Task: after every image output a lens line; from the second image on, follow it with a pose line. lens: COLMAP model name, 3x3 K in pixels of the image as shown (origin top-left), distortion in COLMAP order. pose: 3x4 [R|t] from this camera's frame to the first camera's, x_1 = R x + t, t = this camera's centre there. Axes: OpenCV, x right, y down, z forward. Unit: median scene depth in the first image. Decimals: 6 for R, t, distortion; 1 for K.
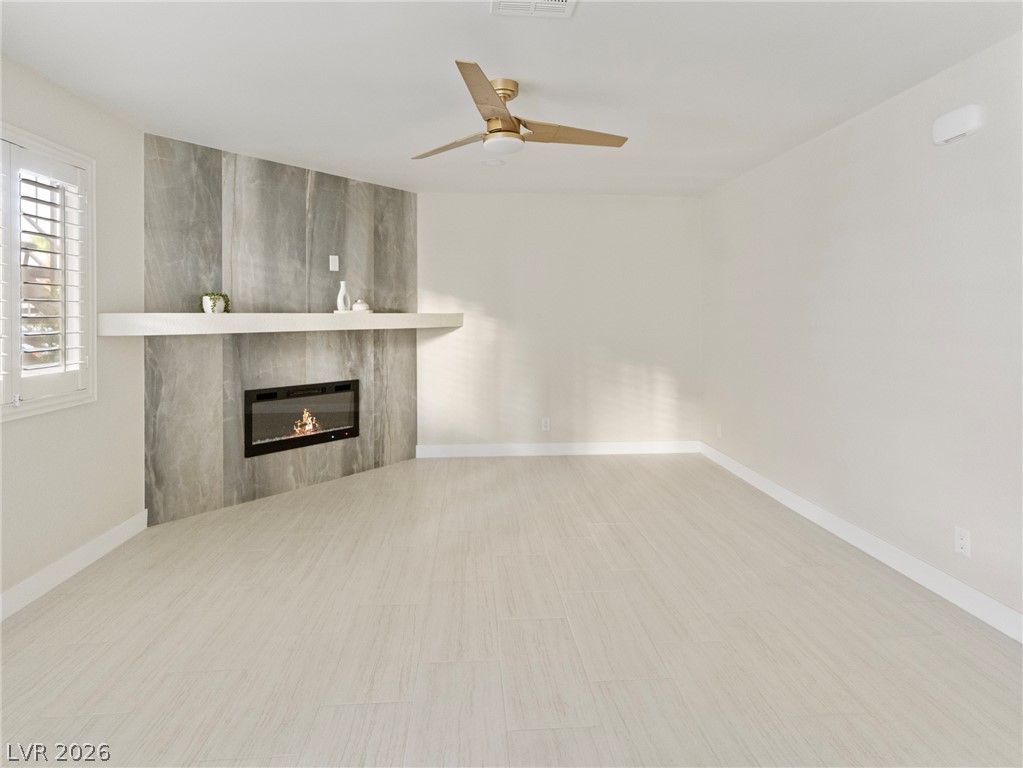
lens RADIAL K [[509.3, 0, 514.3], [0, 509.3, 358.5], [0, 0, 1]] dist [-0.002182, 0.000679]
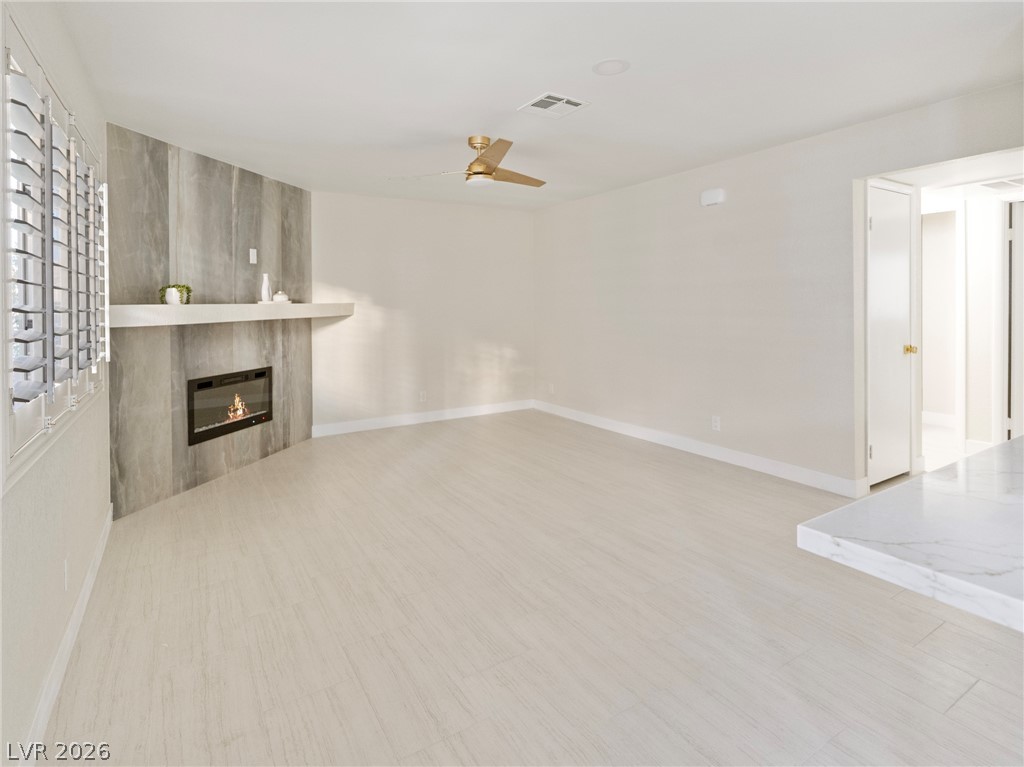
lens RADIAL K [[509.8, 0, 514.8], [0, 509.8, 358.0], [0, 0, 1]] dist [-0.002182, 0.000679]
pose [[0.884949, -0.046087, 0.463401, -0.392124], [0.034071, 0.998832, 0.034275, 0.005485], [-0.464439, -0.014543, 0.885486, -0.194495]]
